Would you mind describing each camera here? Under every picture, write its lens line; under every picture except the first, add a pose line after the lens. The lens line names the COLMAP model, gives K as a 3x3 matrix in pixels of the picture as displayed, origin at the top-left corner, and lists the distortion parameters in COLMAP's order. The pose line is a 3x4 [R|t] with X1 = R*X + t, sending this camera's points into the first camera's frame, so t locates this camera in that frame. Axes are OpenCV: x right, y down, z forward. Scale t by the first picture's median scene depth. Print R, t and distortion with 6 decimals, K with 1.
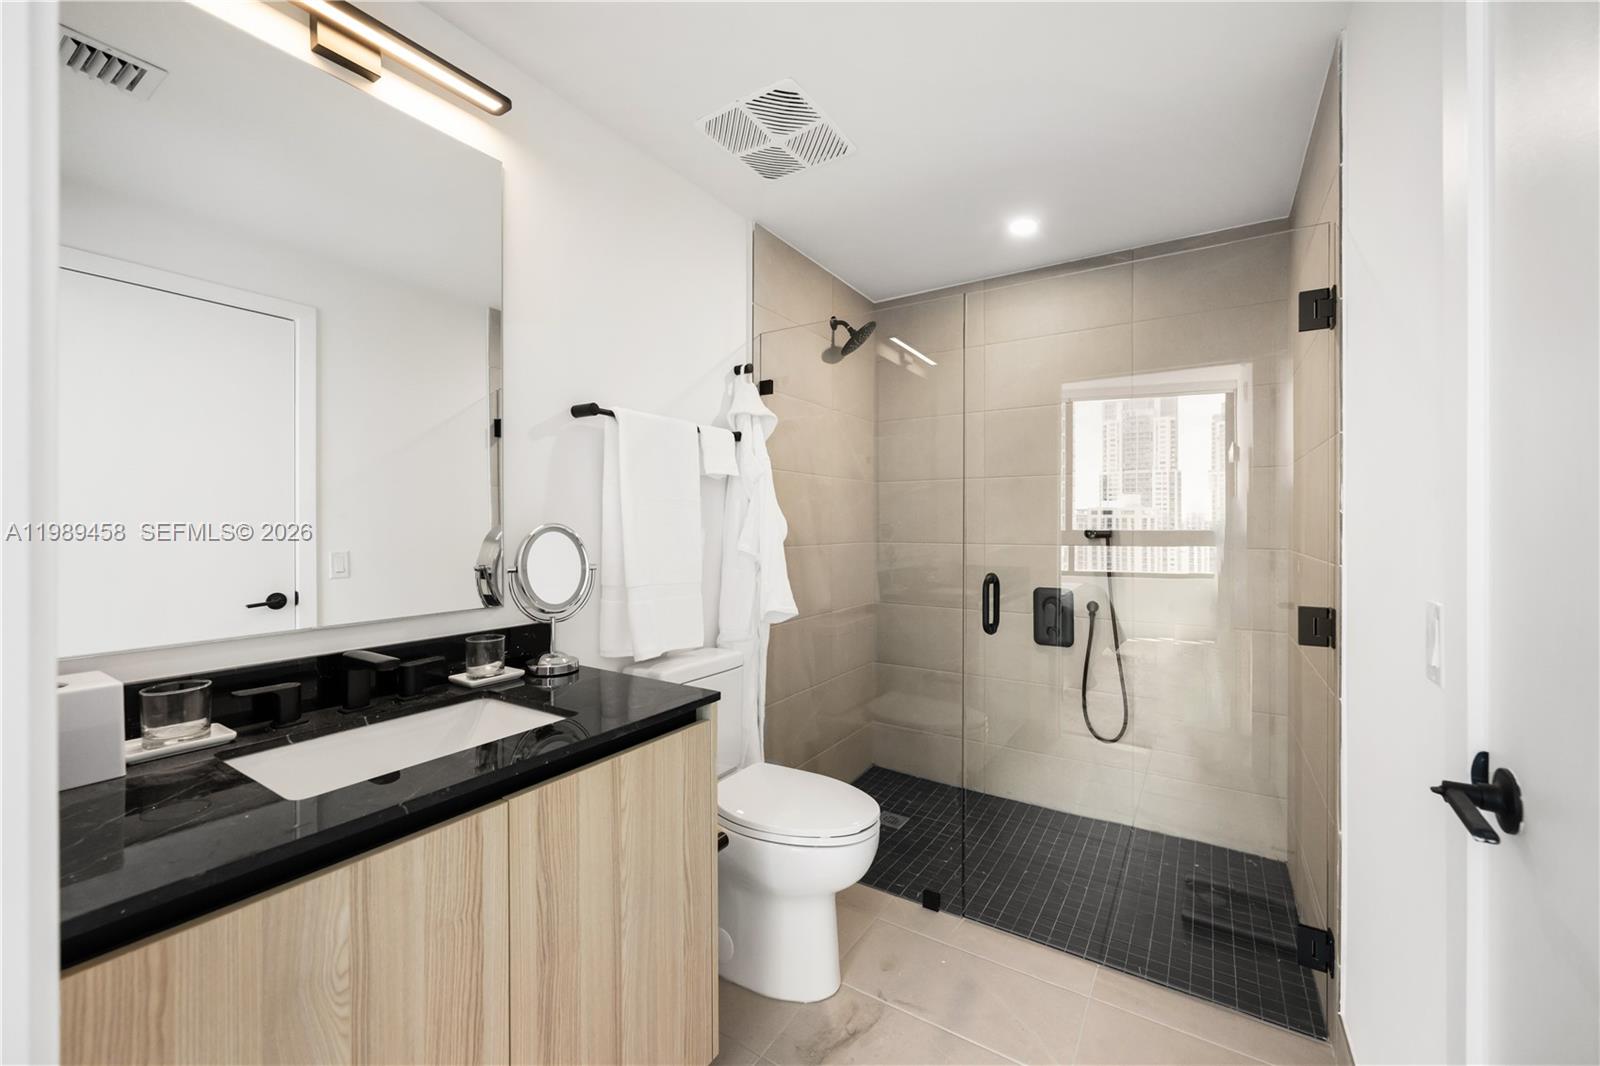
lens RADIAL K [[637.6, 0, 797.4], [0, 637.6, 528.7], [0, 0, 1]] dist [0.000651, -0.000526]
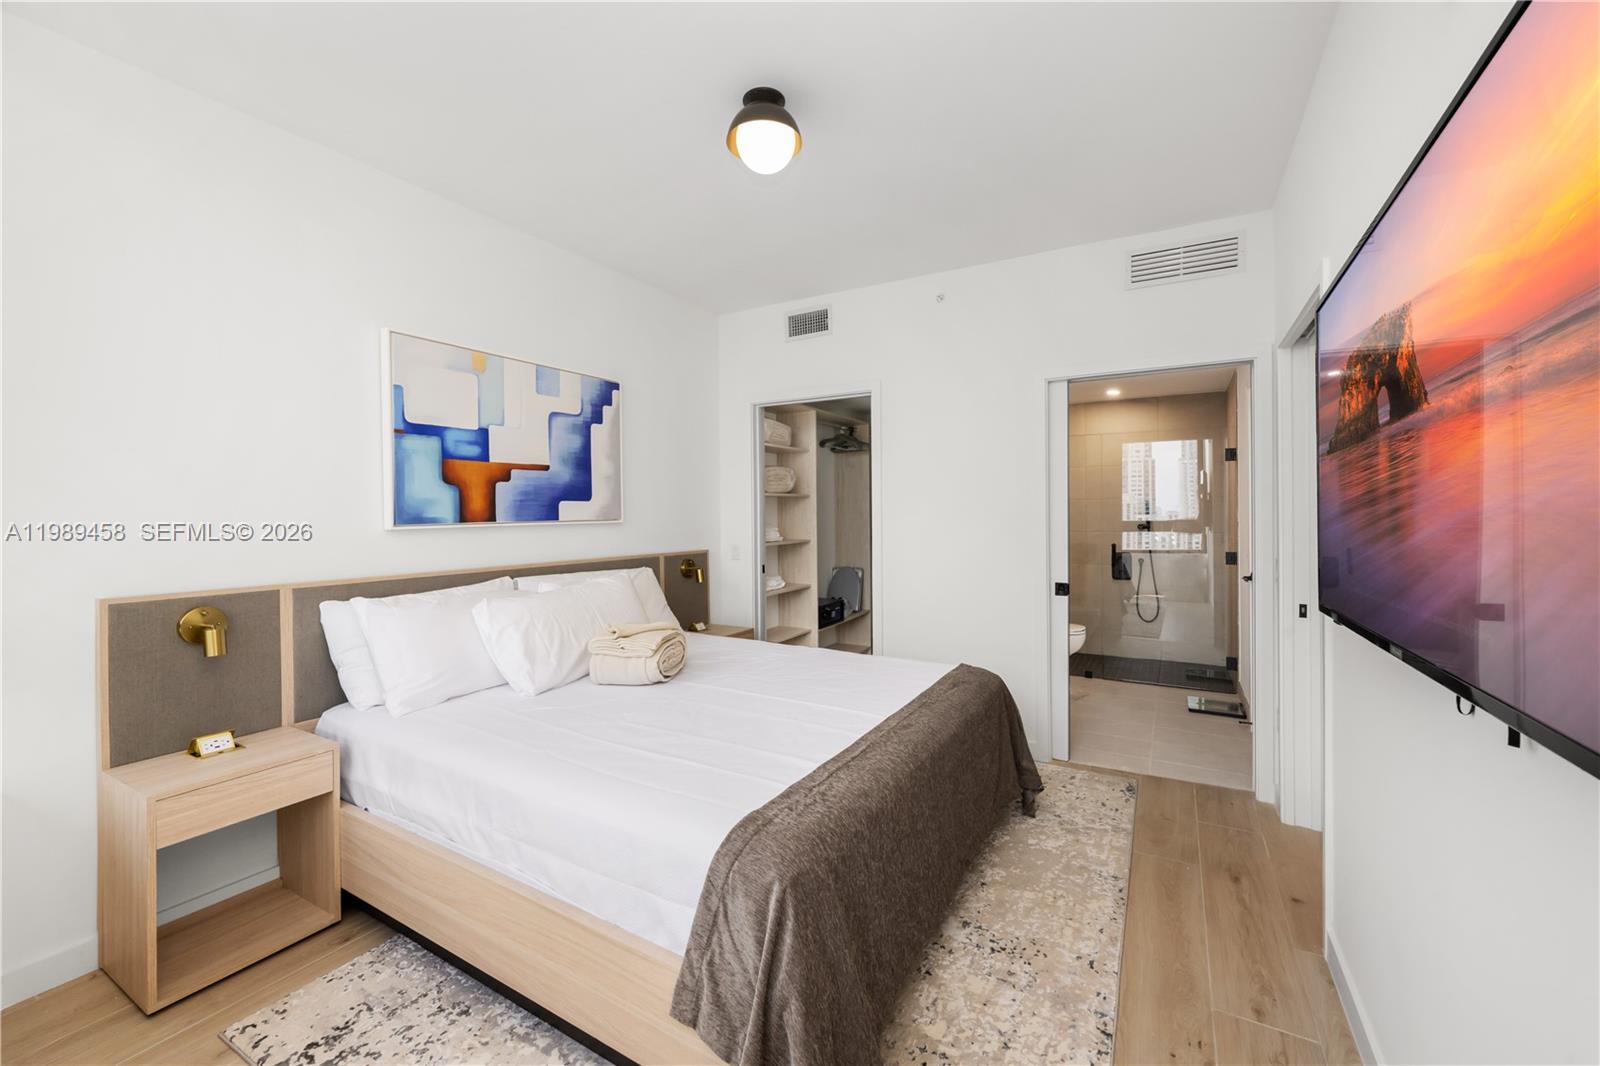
lens RADIAL K [[637.6, 0, 805.2], [0, 637.6, 522.5], [0, 0, 1]] dist [0.000651, -0.000526]
pose [[0.998943, -0.015044, 0.043434, -0.735498], [0.014651, 0.999849, 0.009350, -0.041511], [-0.043568, -0.008704, 0.999013, -1.065067]]
